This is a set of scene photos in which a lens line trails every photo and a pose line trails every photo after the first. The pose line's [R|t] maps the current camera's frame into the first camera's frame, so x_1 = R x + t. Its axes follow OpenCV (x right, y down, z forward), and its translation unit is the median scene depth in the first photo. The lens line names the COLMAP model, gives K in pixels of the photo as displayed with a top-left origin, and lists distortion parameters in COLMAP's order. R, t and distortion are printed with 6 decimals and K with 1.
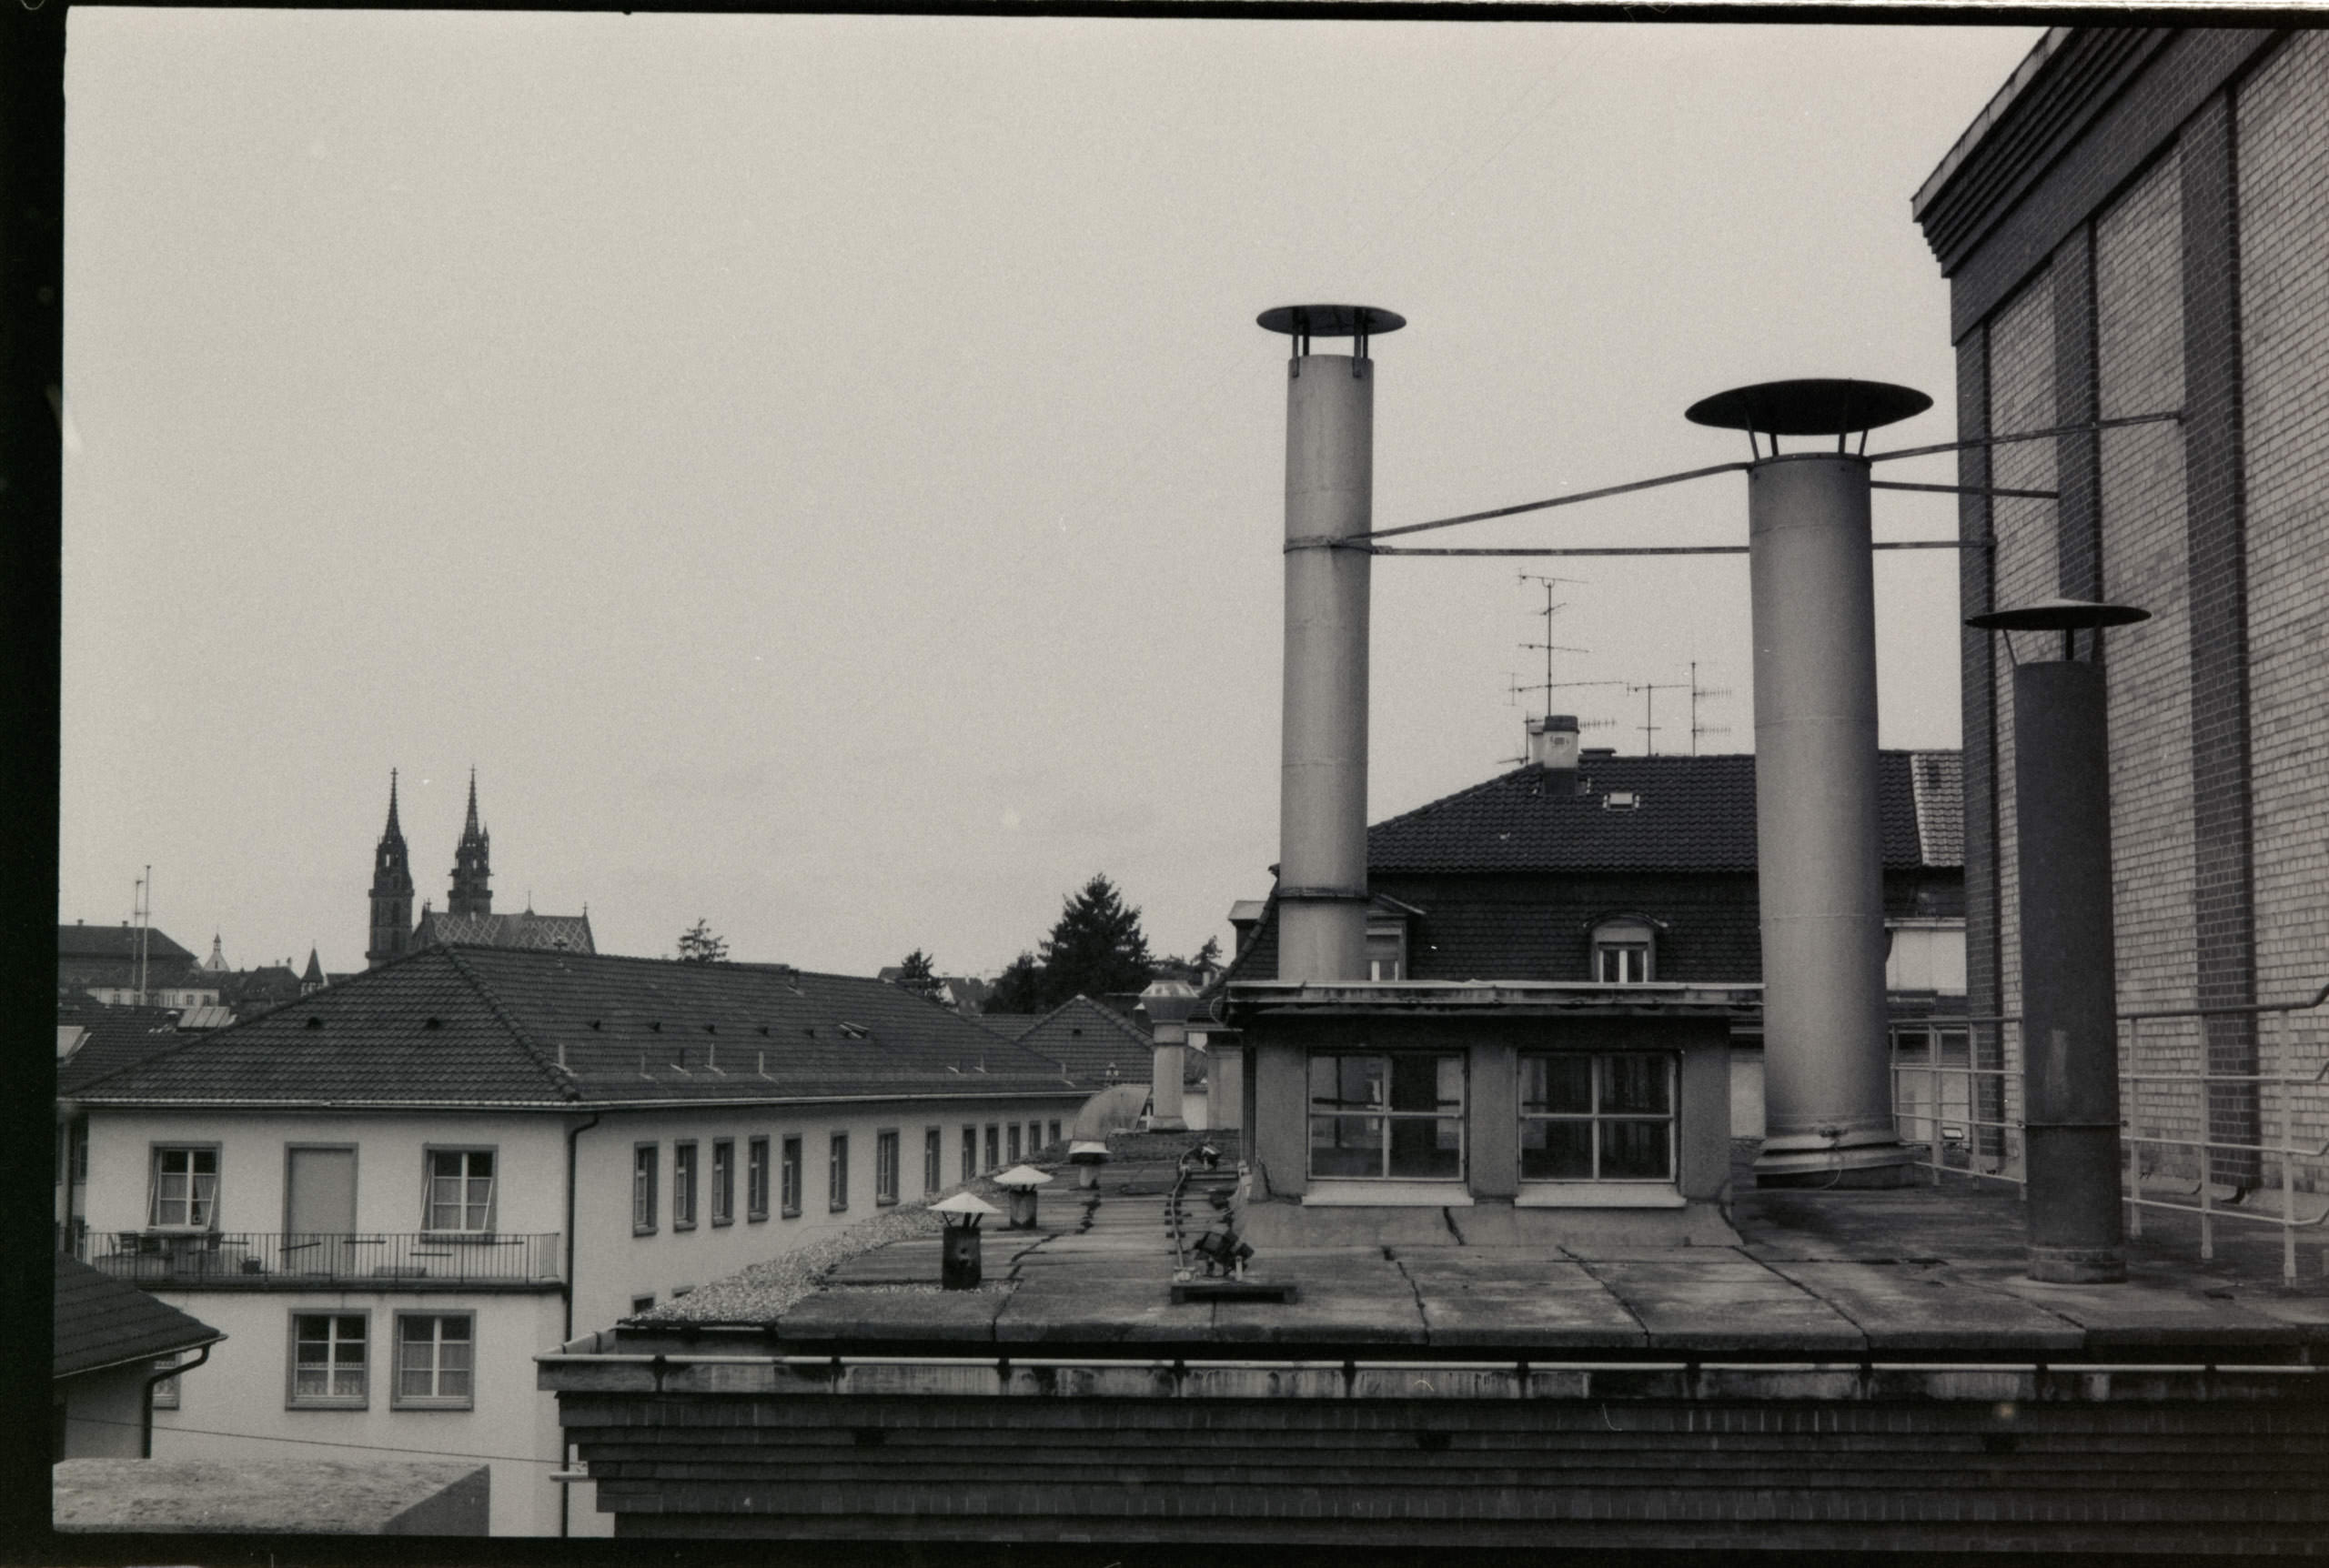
lens RADIAL K [[3170.2, 0, 1164.5], [0, 3170.2, 784.0], [0, 0, 1]] dist [-0.003236, 0.059084]
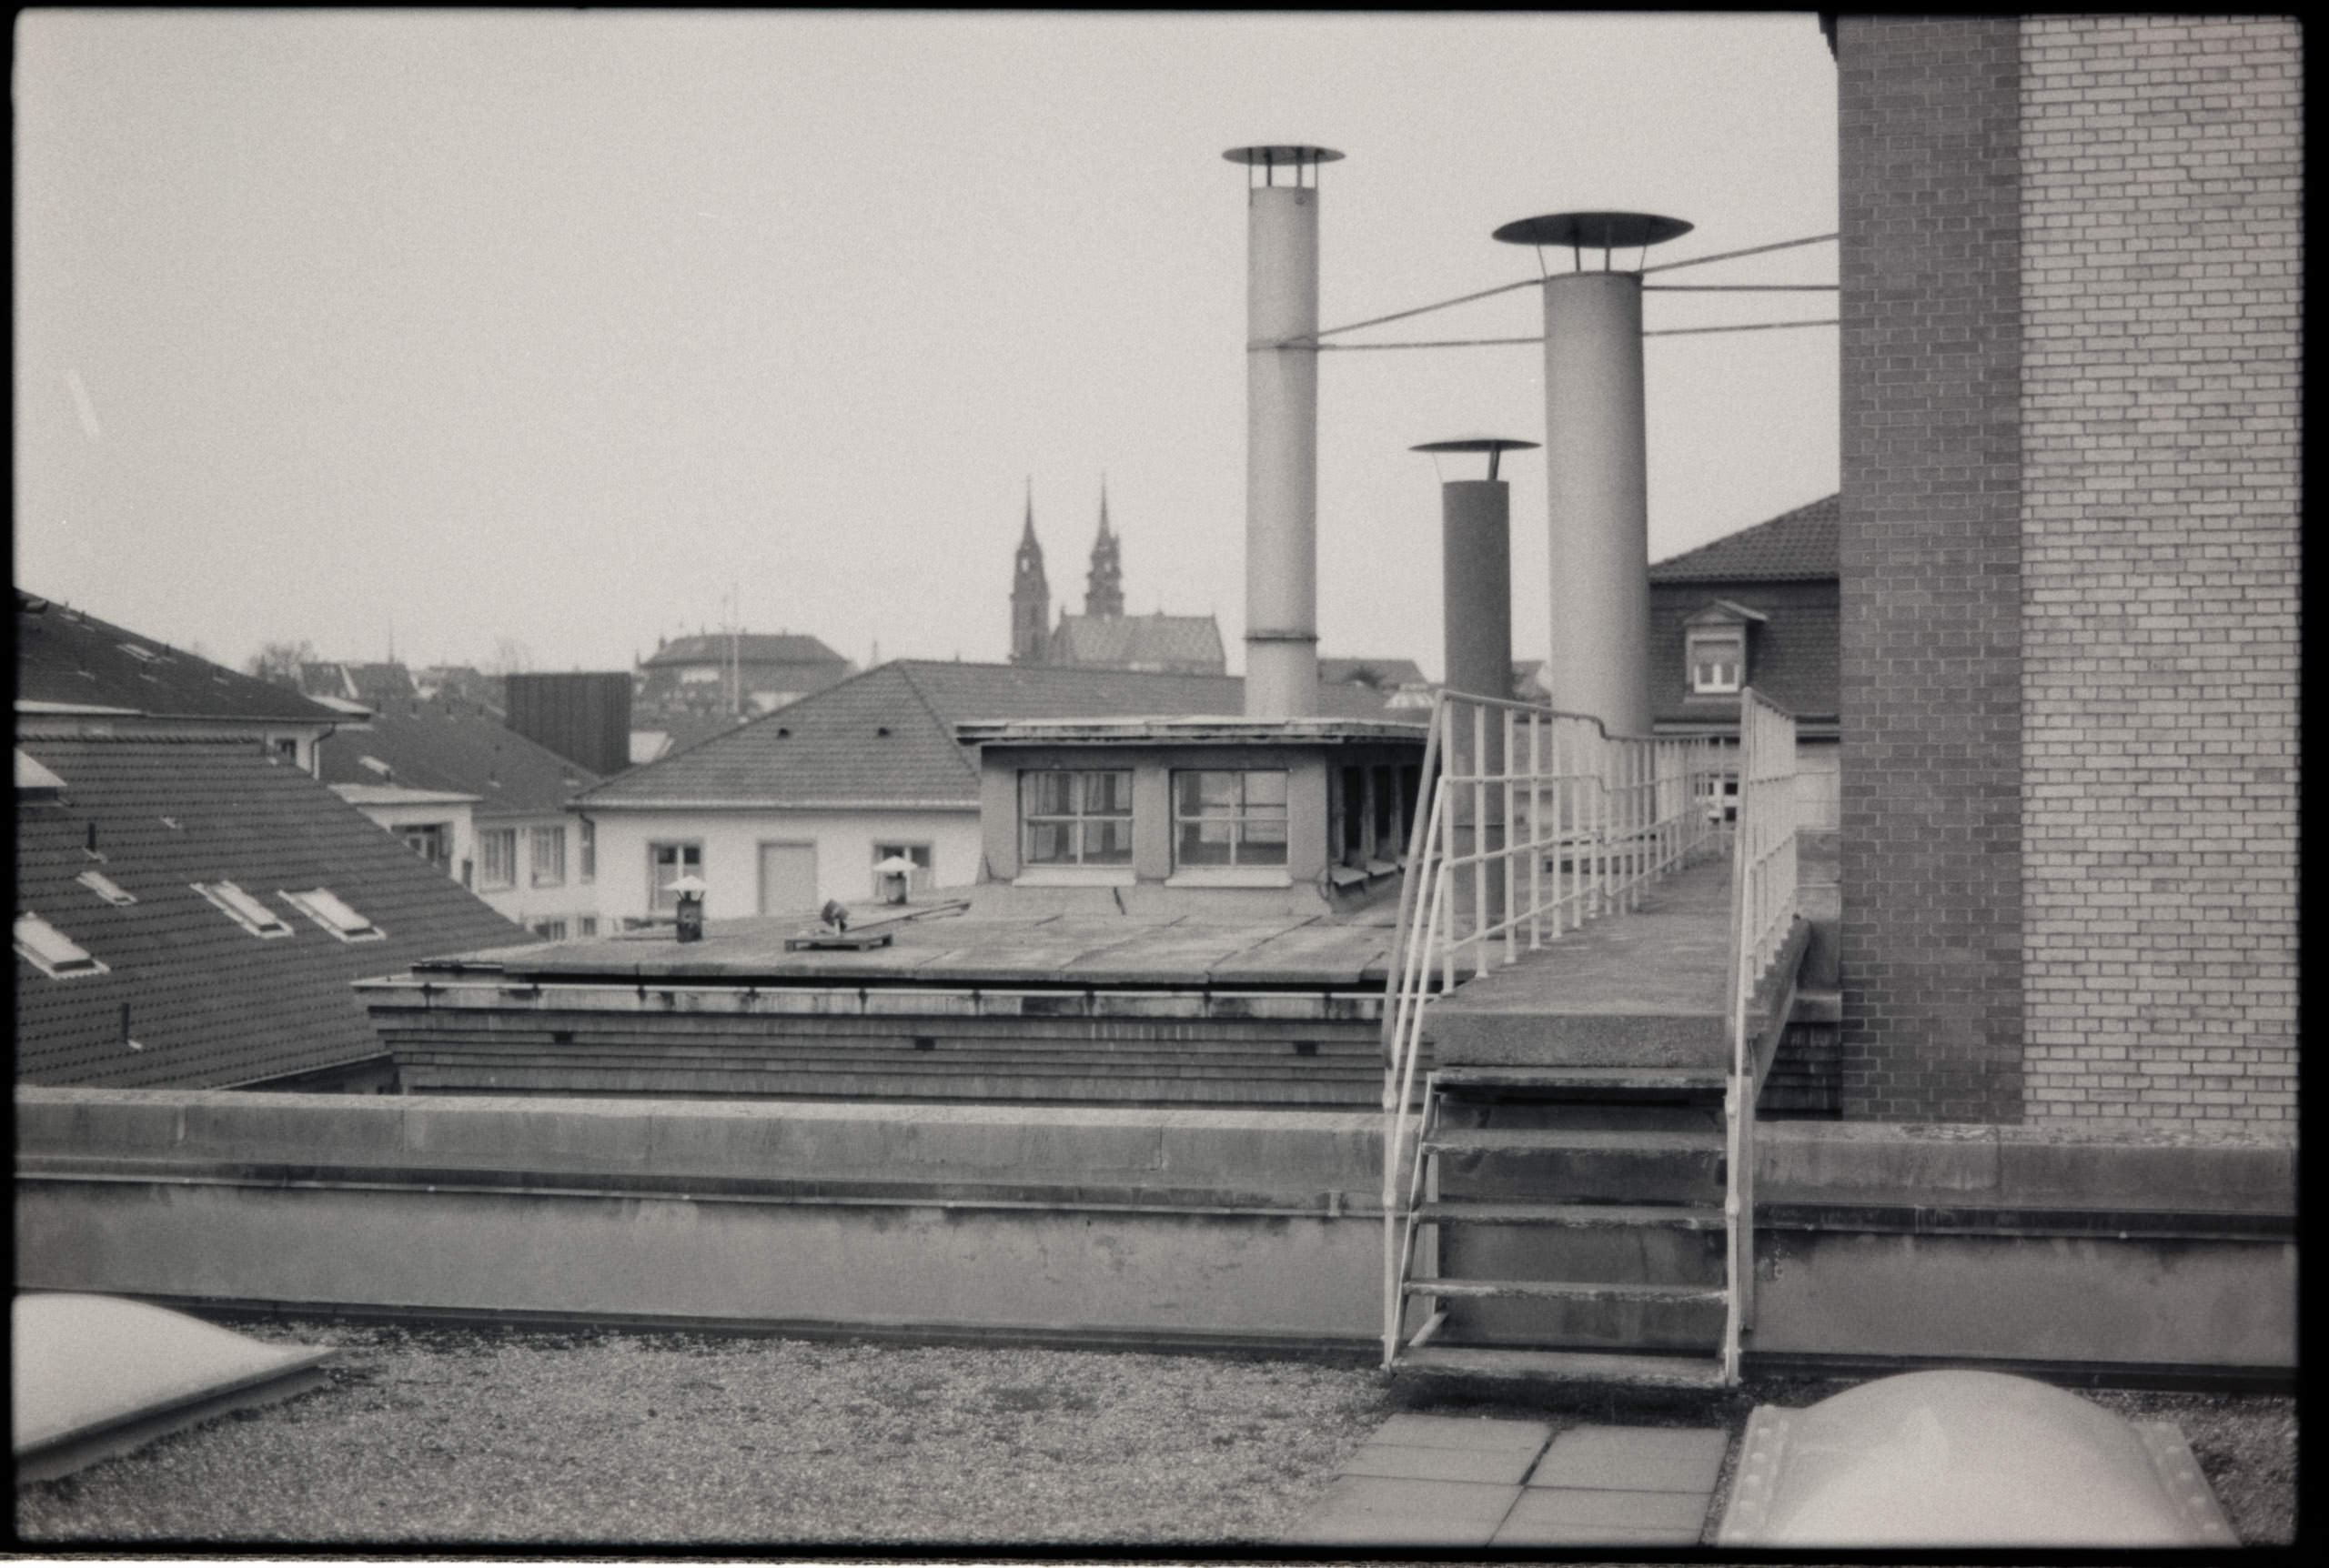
lens RADIAL K [[3170.2, 0, 1164.5], [0, 3170.2, 784.0], [0, 0, 1]] dist [-0.003236, 0.059084]
pose [[0.979614, -0.007668, -0.200745, 0.425049], [0.027018, 0.995221, 0.093831, -0.040074], [0.199066, -0.097342, 0.975140, -0.341833]]
